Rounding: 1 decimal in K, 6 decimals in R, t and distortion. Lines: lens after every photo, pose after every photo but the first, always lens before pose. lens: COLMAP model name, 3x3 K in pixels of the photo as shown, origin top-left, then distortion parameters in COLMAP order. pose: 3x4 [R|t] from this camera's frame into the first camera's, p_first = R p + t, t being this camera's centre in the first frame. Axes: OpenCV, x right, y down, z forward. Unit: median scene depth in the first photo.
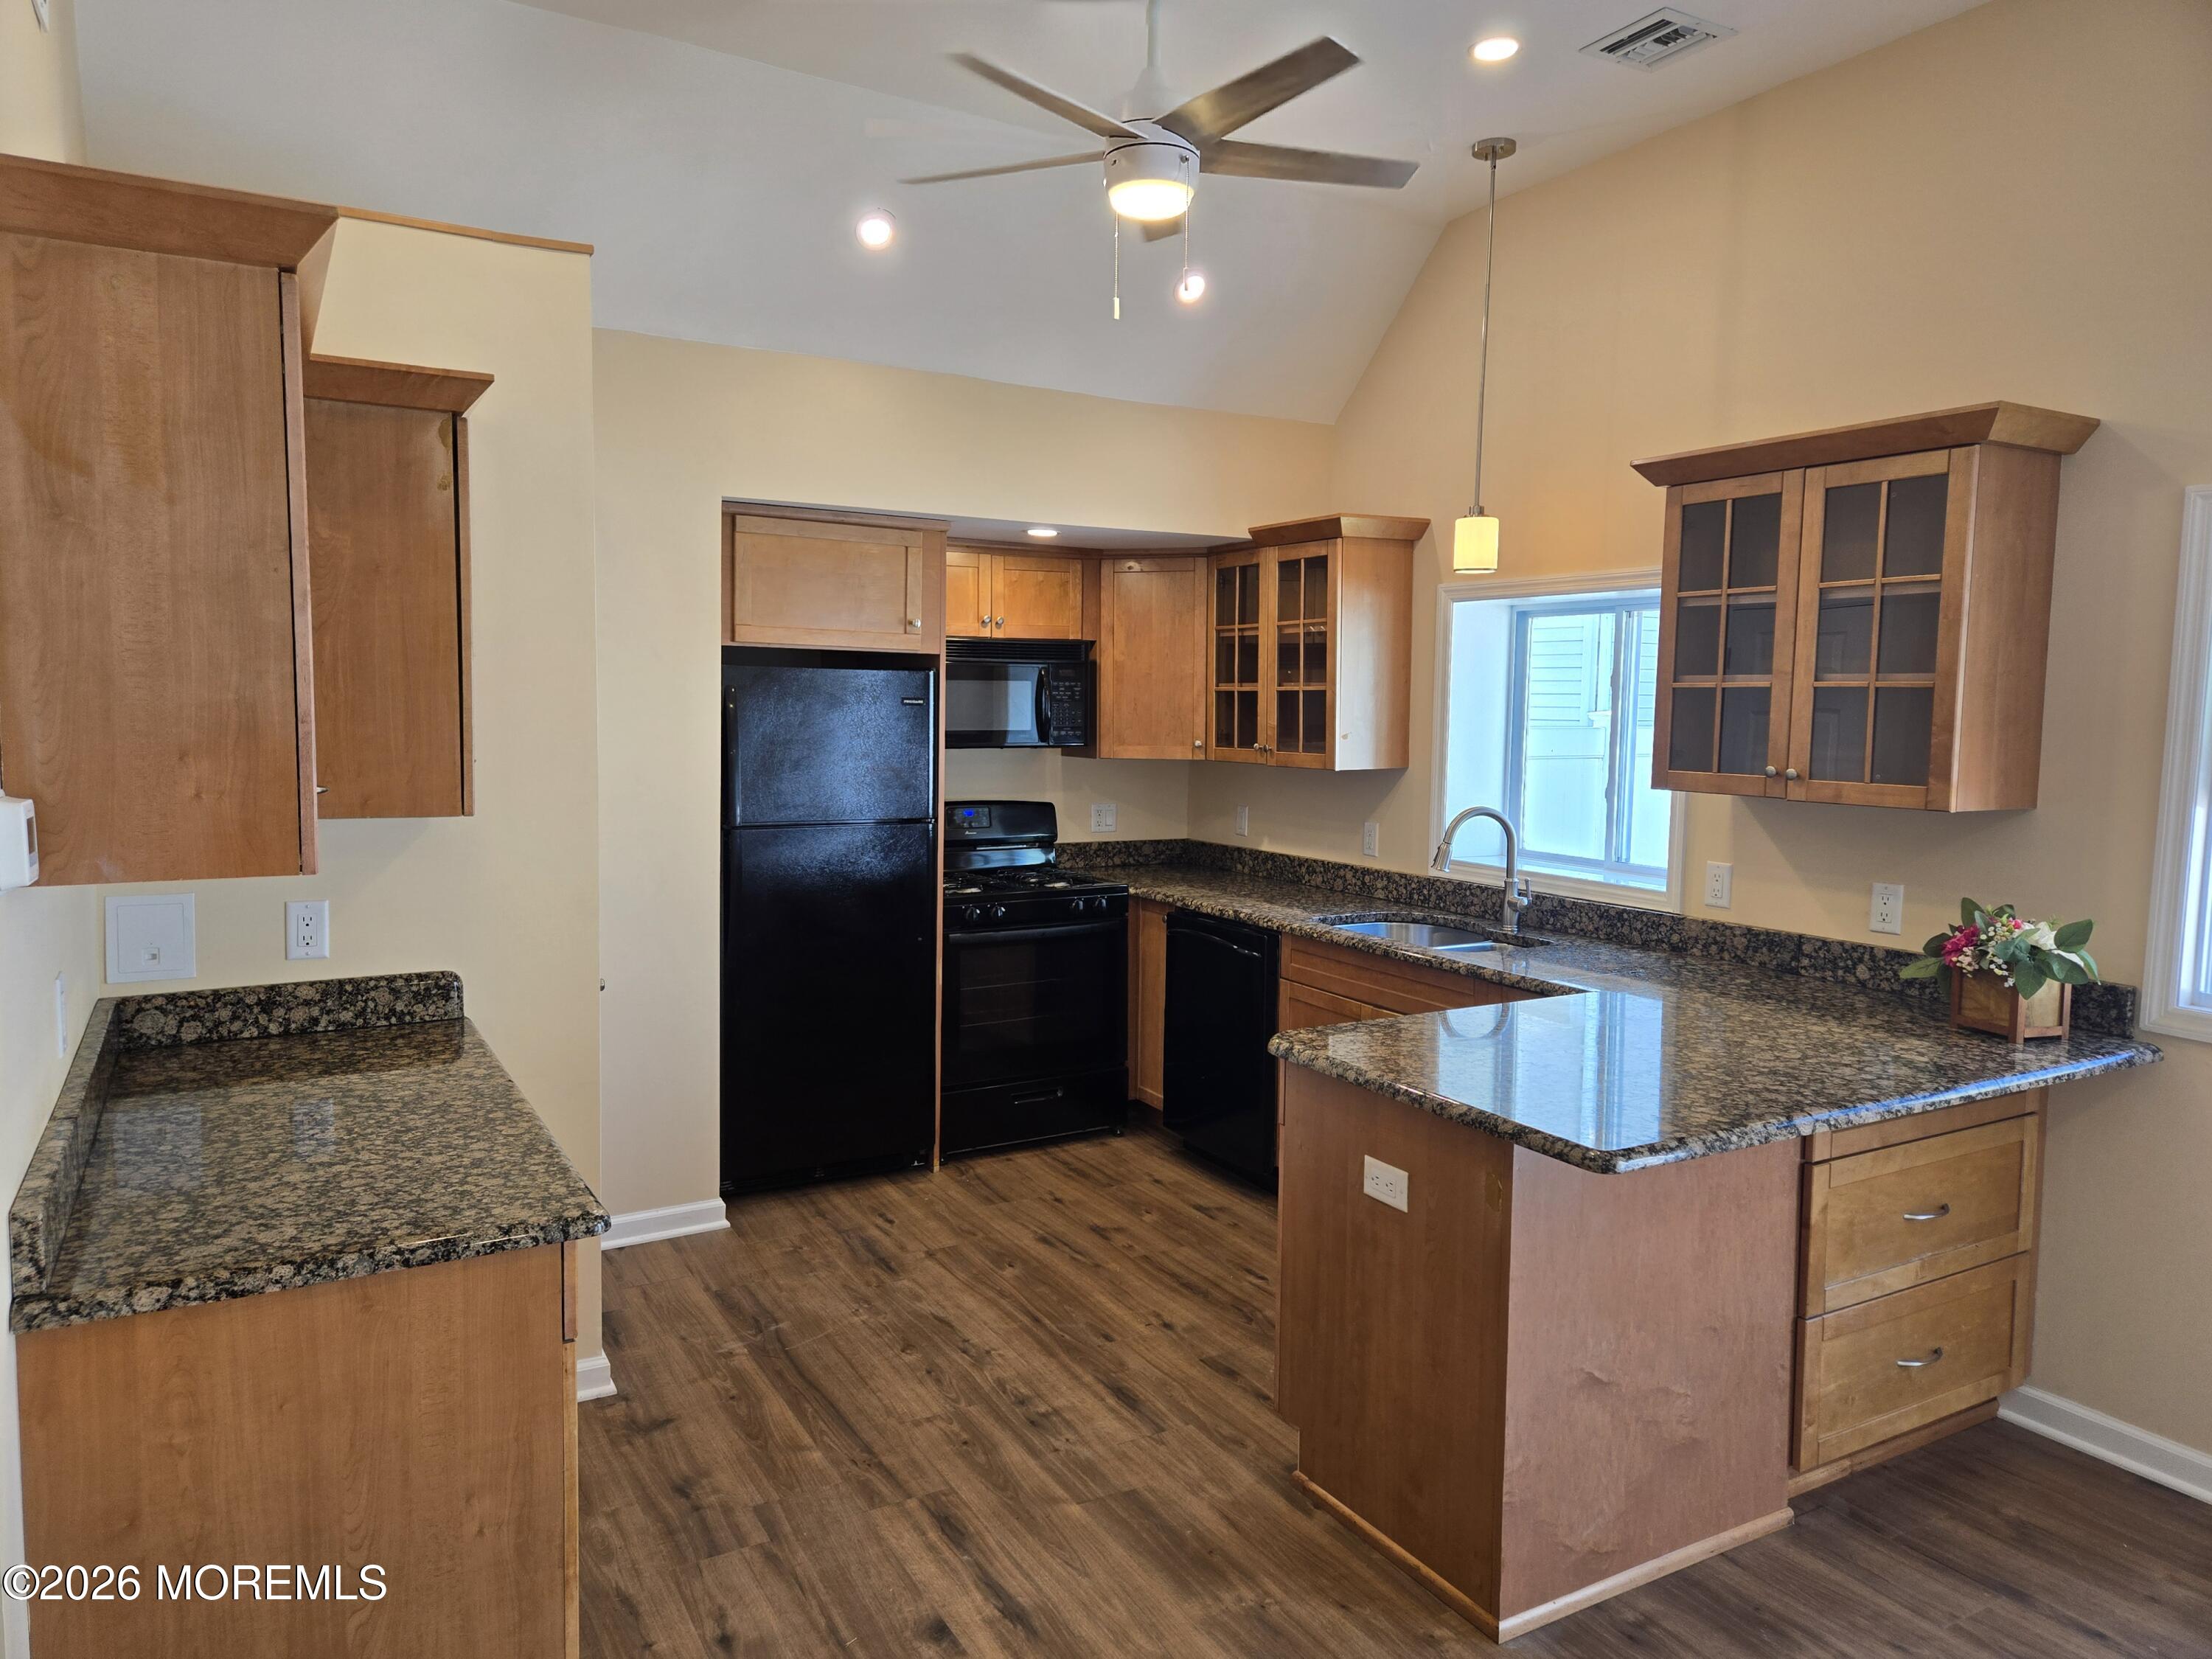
lens RADIAL K [[1481.5, 0, 1100.0], [0, 1481.5, 817.8], [0, 0, 1]] dist [0.078063, -0.064402]
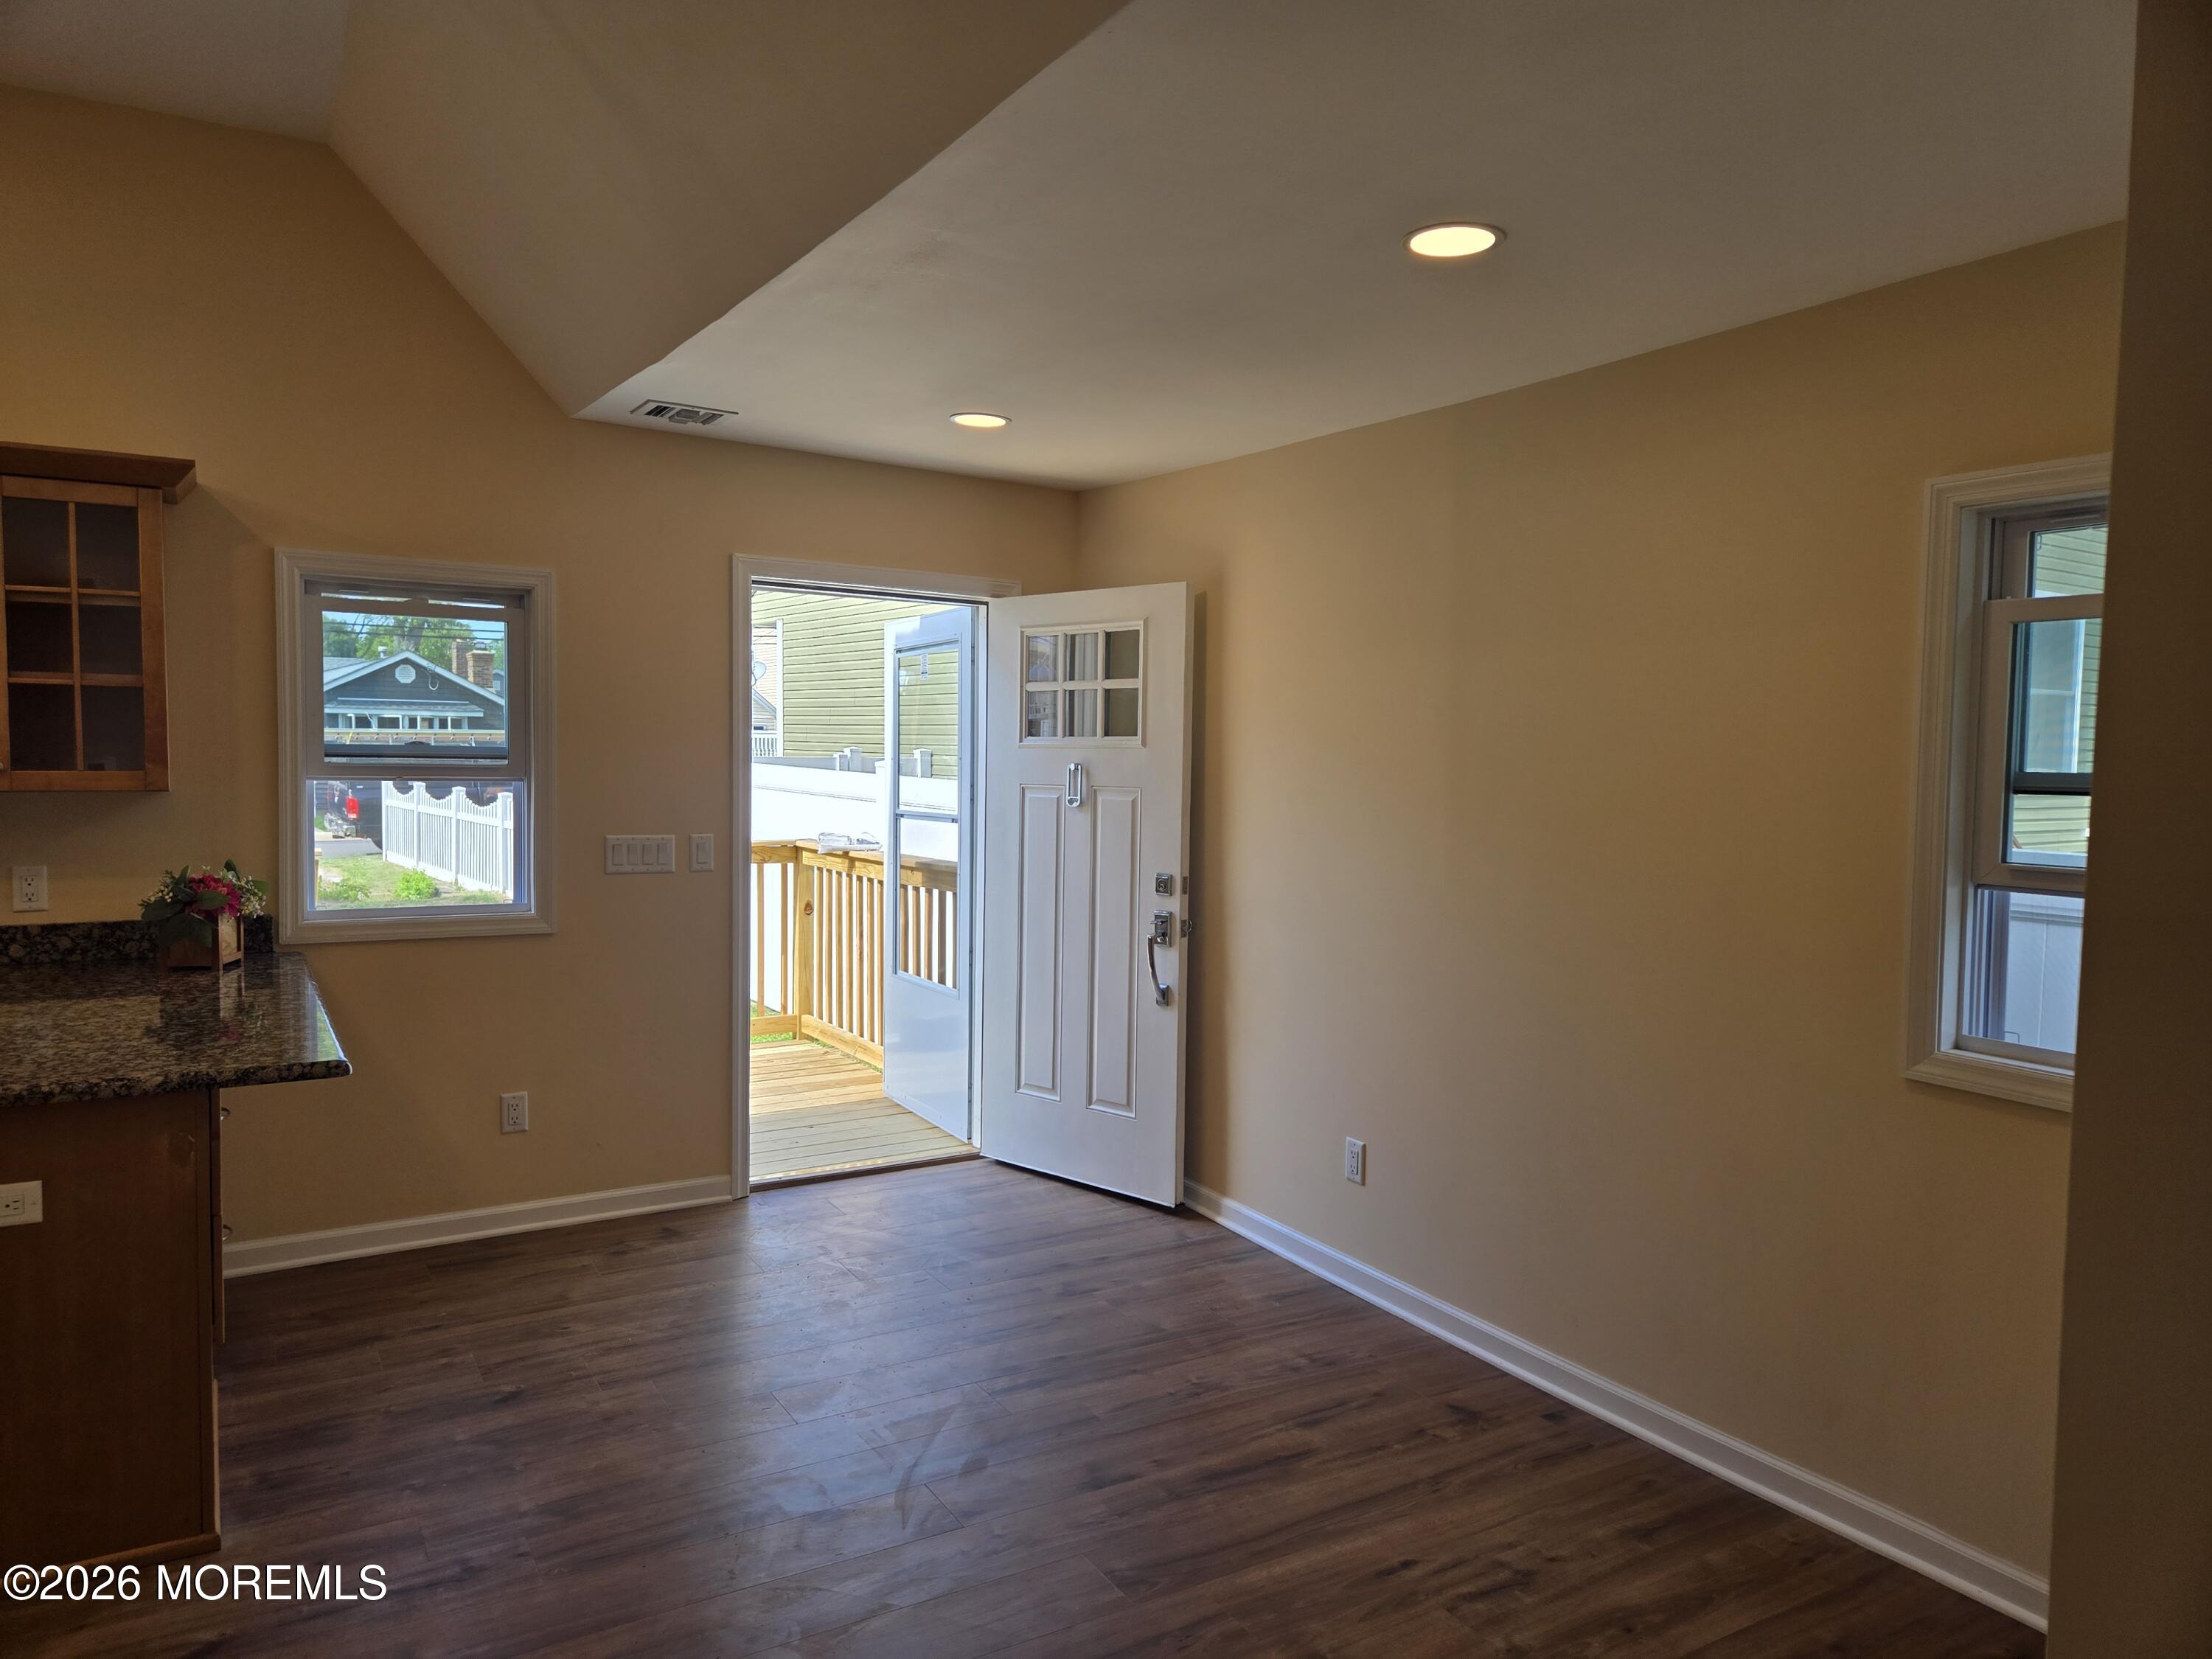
lens RADIAL K [[1481.5, 0, 1086.3], [0, 1481.5, 840.6], [0, 0, 1]] dist [0.078063, -0.064402]
pose [[-0.006117, -0.076744, 0.997032, -0.564044], [0.067004, 0.994778, 0.076982, -0.007428], [-0.997734, 0.067276, -0.000943, 0.234659]]
